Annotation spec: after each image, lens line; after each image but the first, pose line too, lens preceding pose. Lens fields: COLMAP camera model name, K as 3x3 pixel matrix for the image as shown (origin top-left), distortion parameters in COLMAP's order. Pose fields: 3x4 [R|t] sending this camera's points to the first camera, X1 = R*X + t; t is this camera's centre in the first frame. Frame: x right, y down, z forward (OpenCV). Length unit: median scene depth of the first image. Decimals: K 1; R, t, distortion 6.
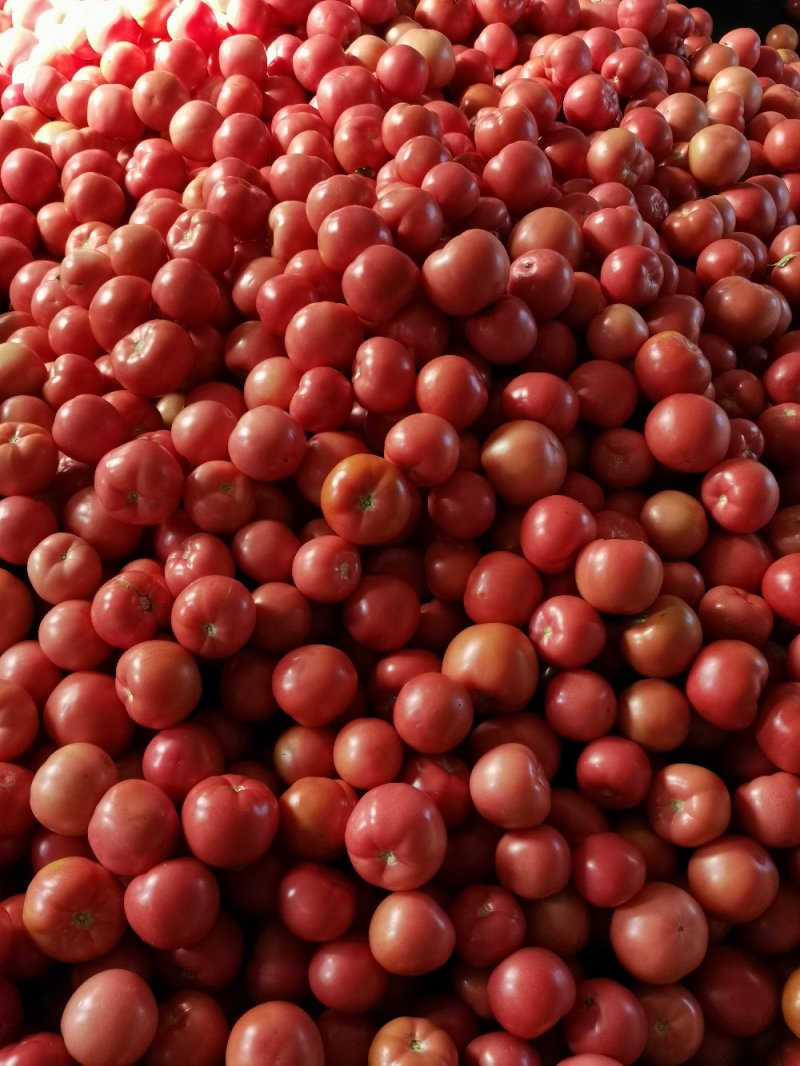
lens RADIAL K [[1184.1, 0, 400.0], [0, 1184.1, 533.0], [0, 0, 1]] dist [0.012607, -0.018888]
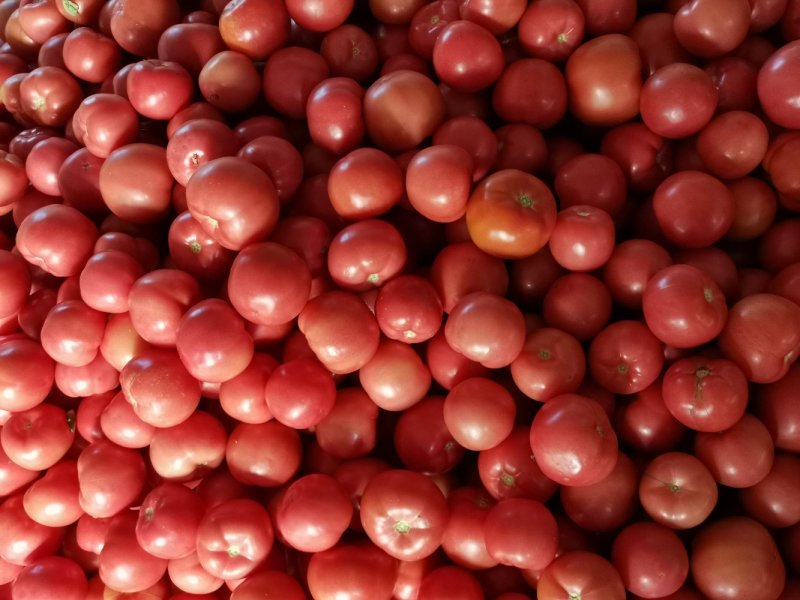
lens RADIAL K [[888.6, 0, 400.0], [0, 888.6, 300.0], [0, 0, 1]] dist [0.012607, -0.018888]
pose [[-0.329206, -0.916808, 0.226024, -0.211397], [0.892602, -0.224064, 0.391225, -0.382361], [-0.308034, 0.330543, 0.892108, 0.339724]]
